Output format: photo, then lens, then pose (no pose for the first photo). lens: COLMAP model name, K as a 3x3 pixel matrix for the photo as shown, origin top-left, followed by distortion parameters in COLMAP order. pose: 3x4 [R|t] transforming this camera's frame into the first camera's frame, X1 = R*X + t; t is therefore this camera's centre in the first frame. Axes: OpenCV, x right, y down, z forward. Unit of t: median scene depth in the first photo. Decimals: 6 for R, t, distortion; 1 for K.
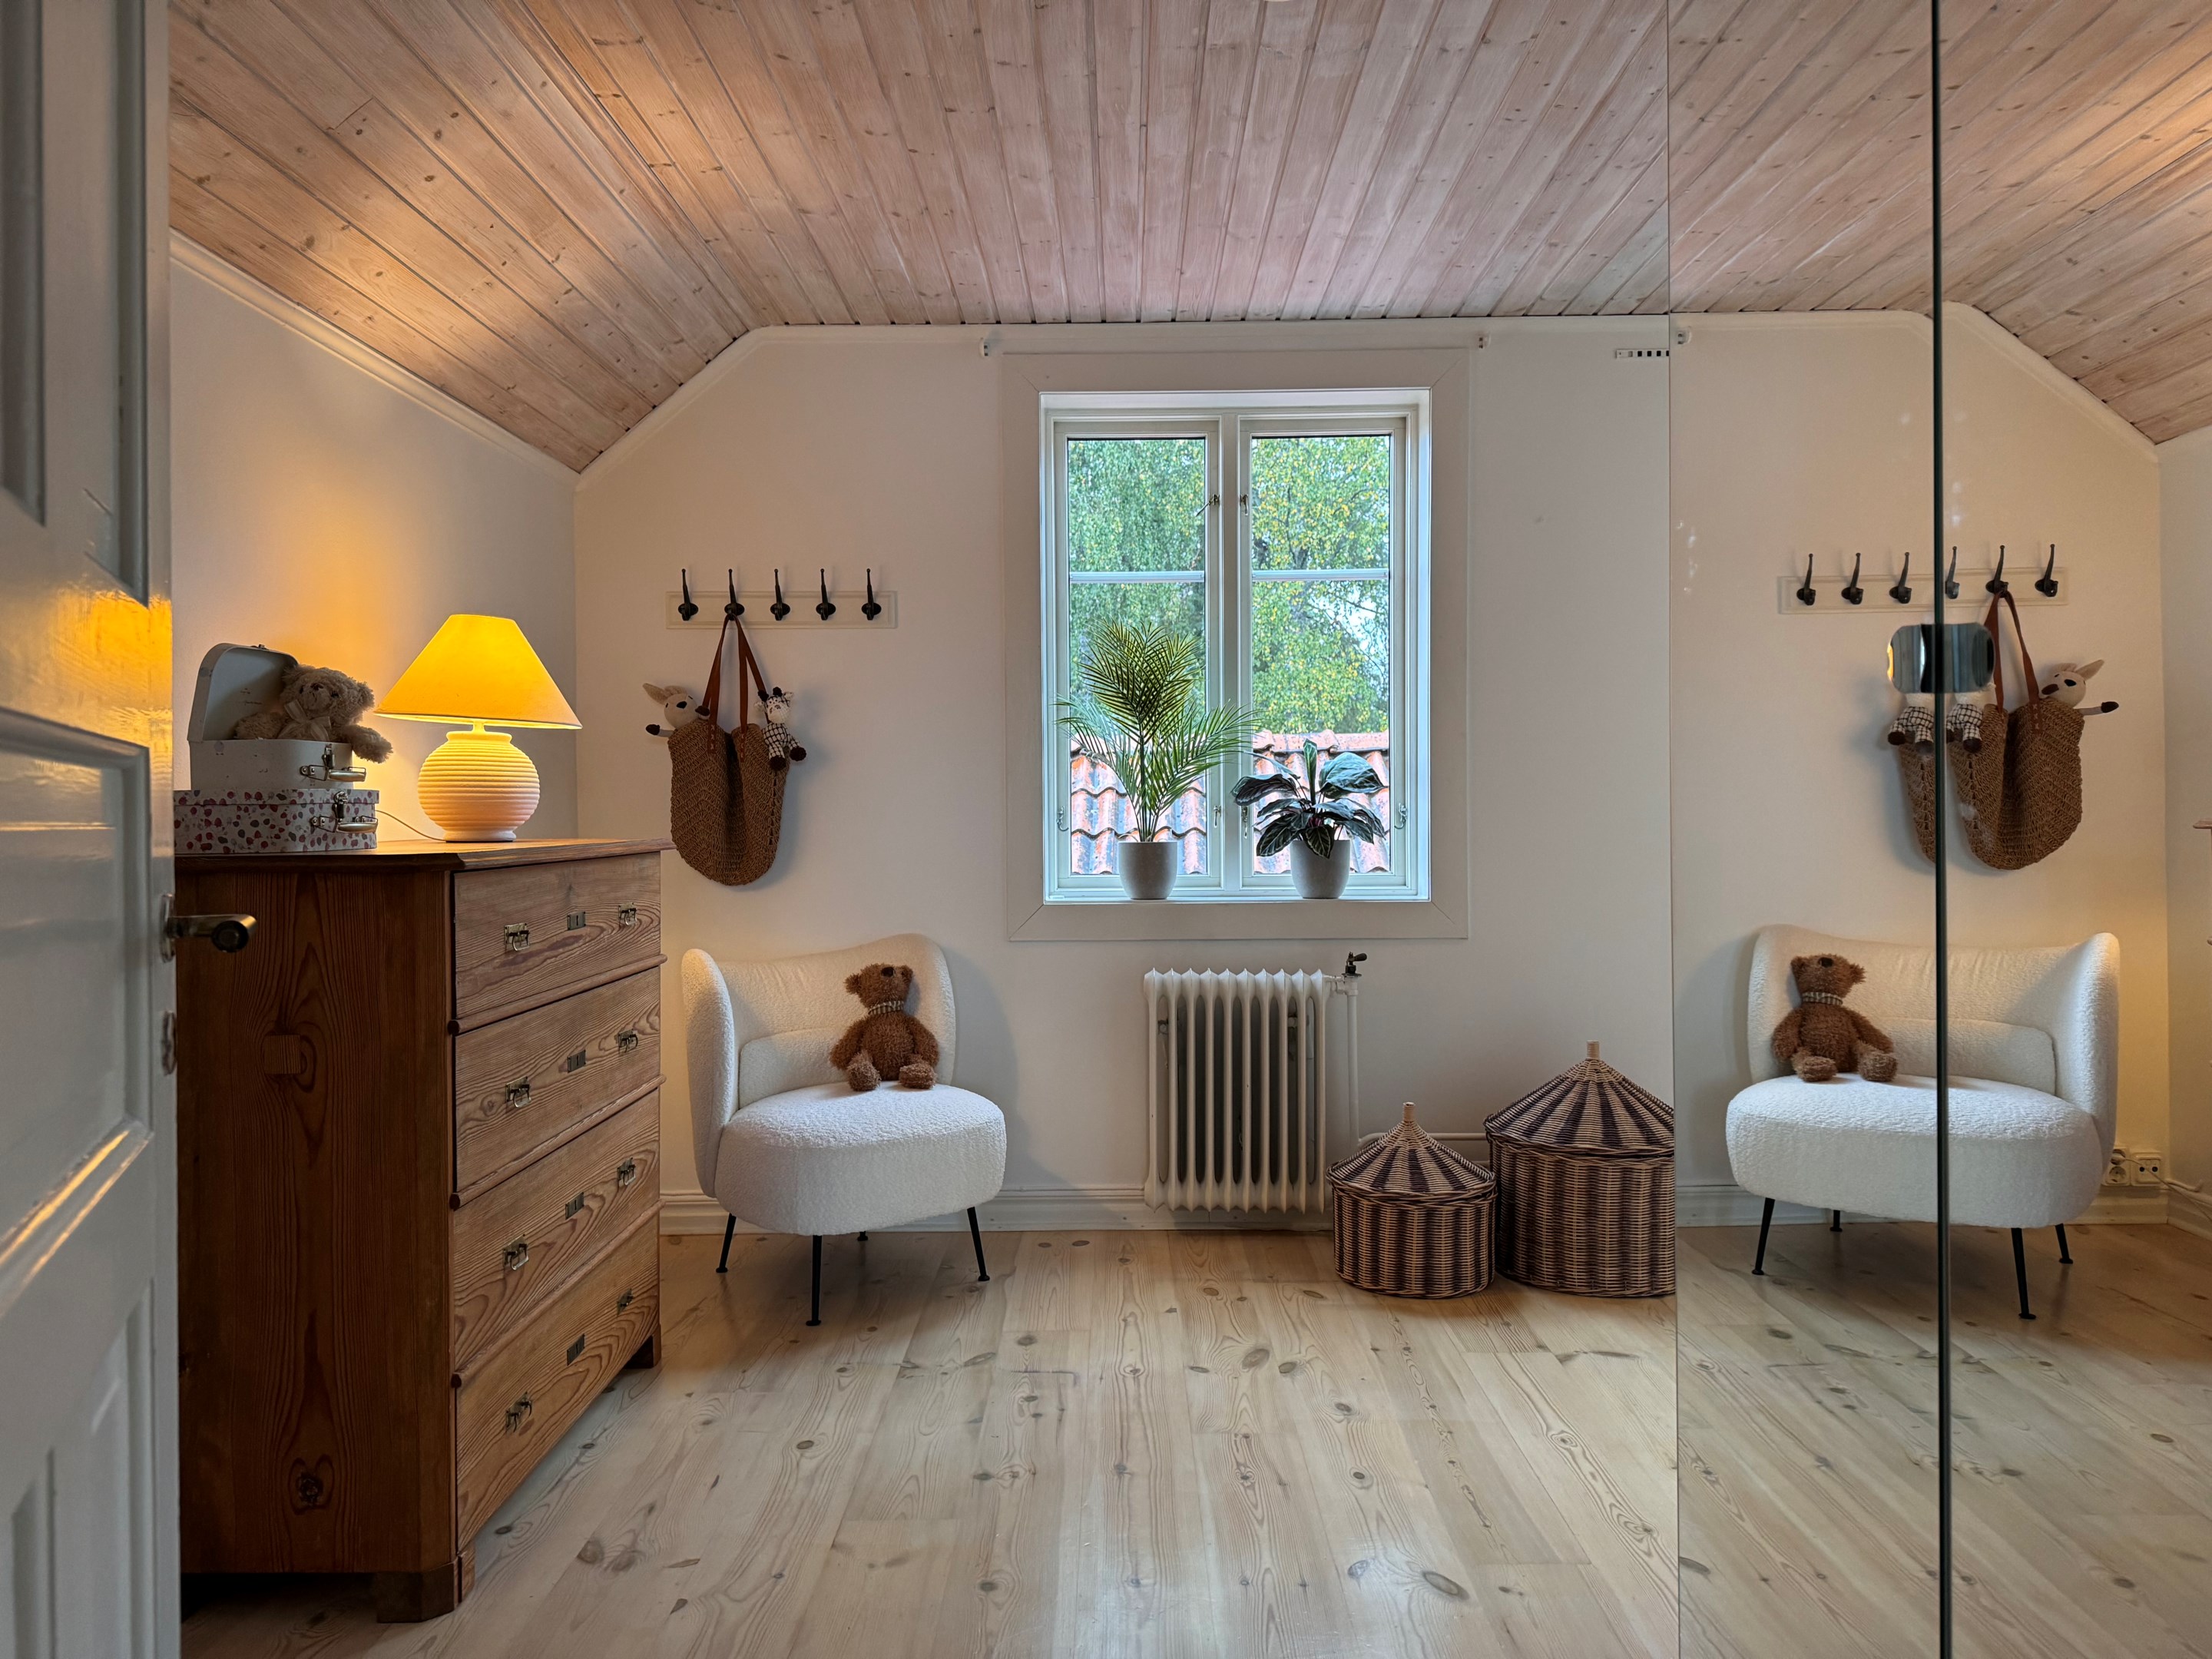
lens RADIAL K [[1552.6, 0, 1113.9], [0, 1552.6, 821.8], [0, 0, 1]] dist [0.033467, -0.053667]
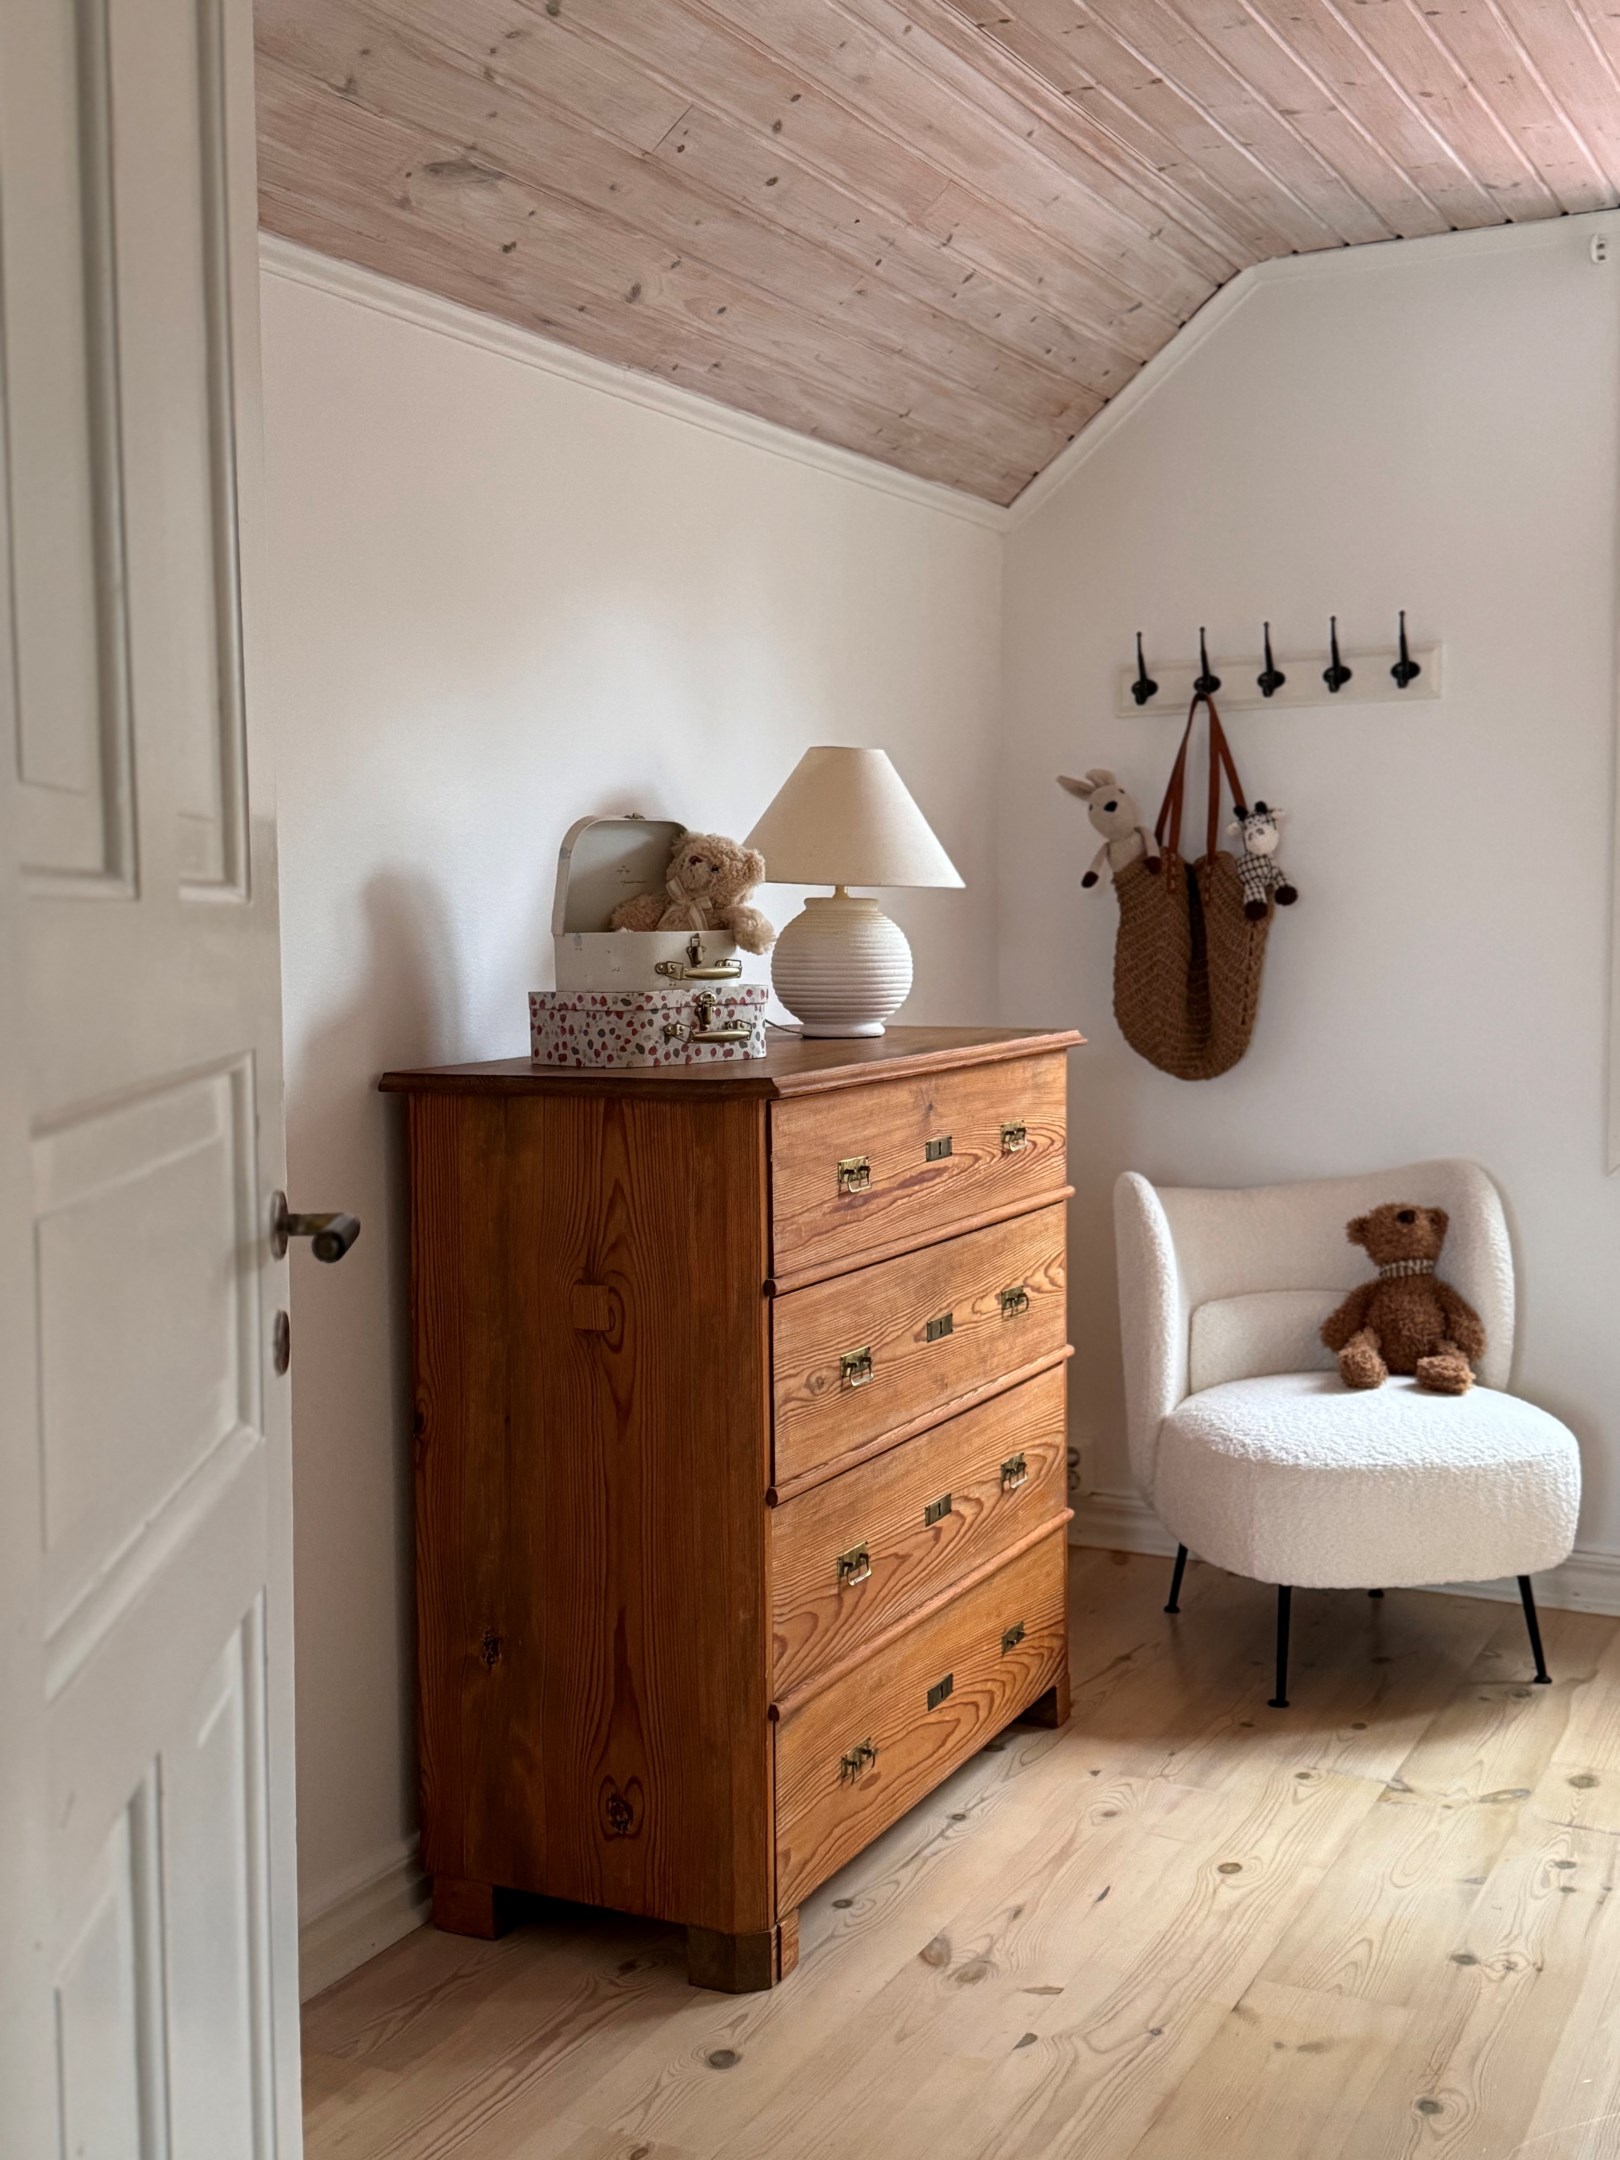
lens RADIAL K [[2377.0, 0, 805.3], [0, 2377.0, 1081.2], [0, 0, 1]] dist [0.195322, -0.443729]
pose [[0.892058, 0.032544, -0.450747, 0.126793], [0.000977, 0.997262, 0.073938, -0.056644], [0.451920, -0.066397, 0.889584, -0.084405]]
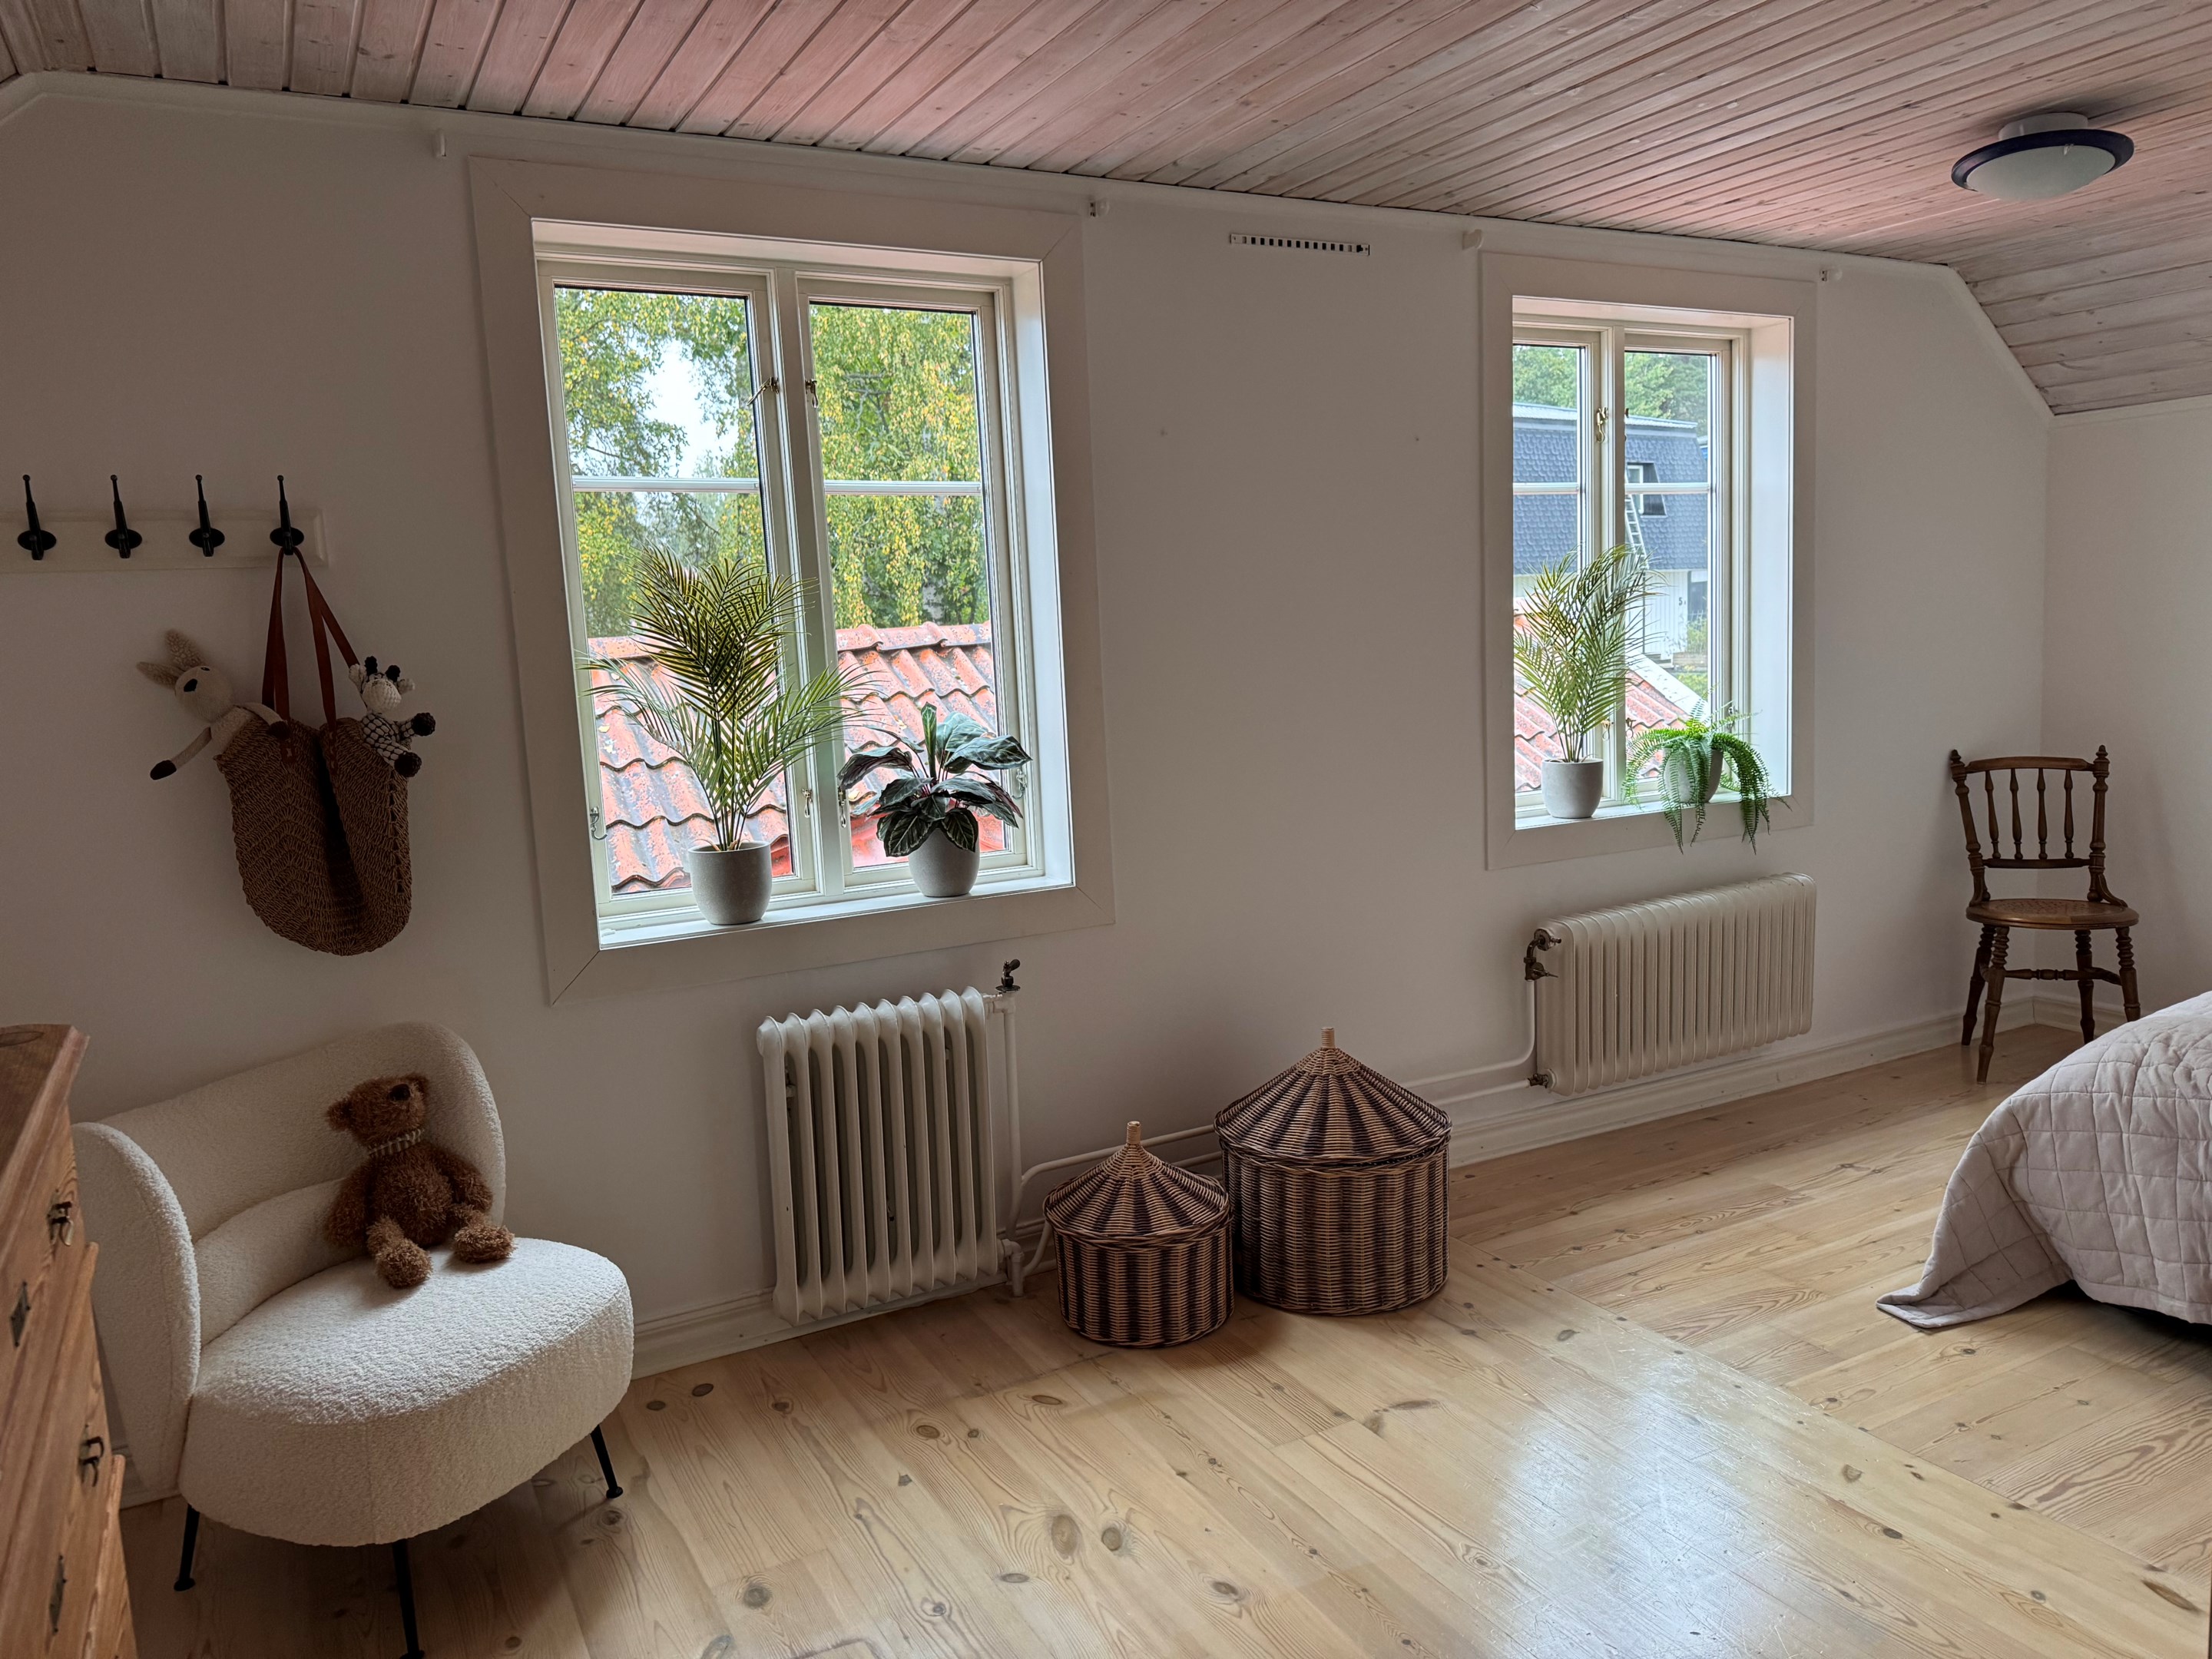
lens RADIAL K [[1552.6, 0, 1113.9], [0, 1552.6, 821.8], [0, 0, 1]] dist [0.033467, -0.053667]
pose [[0.874382, -0.090311, 0.476760, -0.257804], [0.041375, 0.992825, 0.112187, -0.113295], [-0.483472, -0.078368, 0.871845, 0.365316]]
